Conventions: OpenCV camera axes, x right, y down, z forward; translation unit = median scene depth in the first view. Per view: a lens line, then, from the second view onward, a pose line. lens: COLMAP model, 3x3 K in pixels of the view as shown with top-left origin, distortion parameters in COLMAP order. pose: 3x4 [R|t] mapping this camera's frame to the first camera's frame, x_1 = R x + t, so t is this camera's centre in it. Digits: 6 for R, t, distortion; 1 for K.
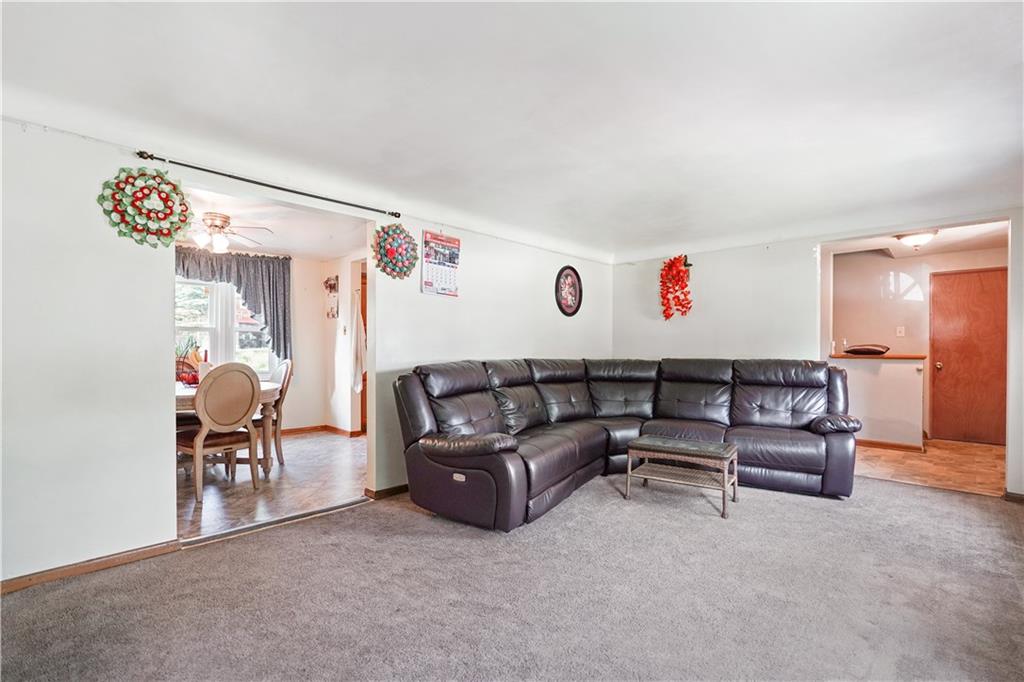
lens RADIAL K [[478.4, 0, 507.8], [0, 478.4, 341.4], [0, 0, 1]] dist [0.009845, 0.000880]
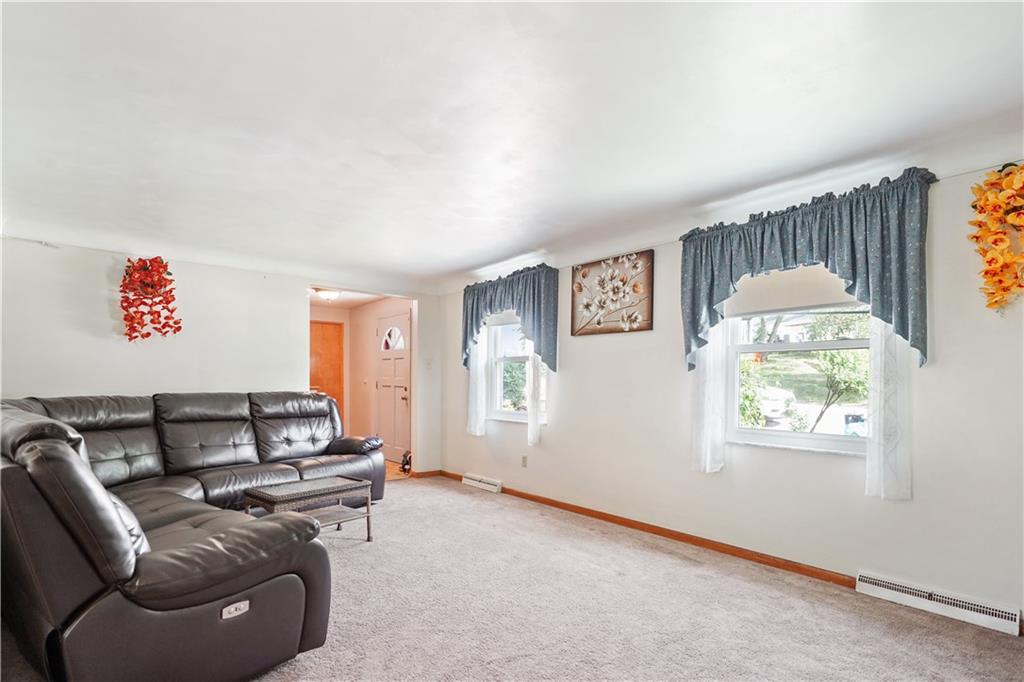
lens RADIAL K [[478.4, 0, 523.2], [0, 478.4, 375.1], [0, 0, 1]] dist [0.009845, 0.000880]
pose [[0.103921, 0.021441, 0.994354, -0.344965], [-0.013213, 0.999709, -0.020175, 0.014453], [-0.994498, -0.011042, 0.104174, 0.350402]]
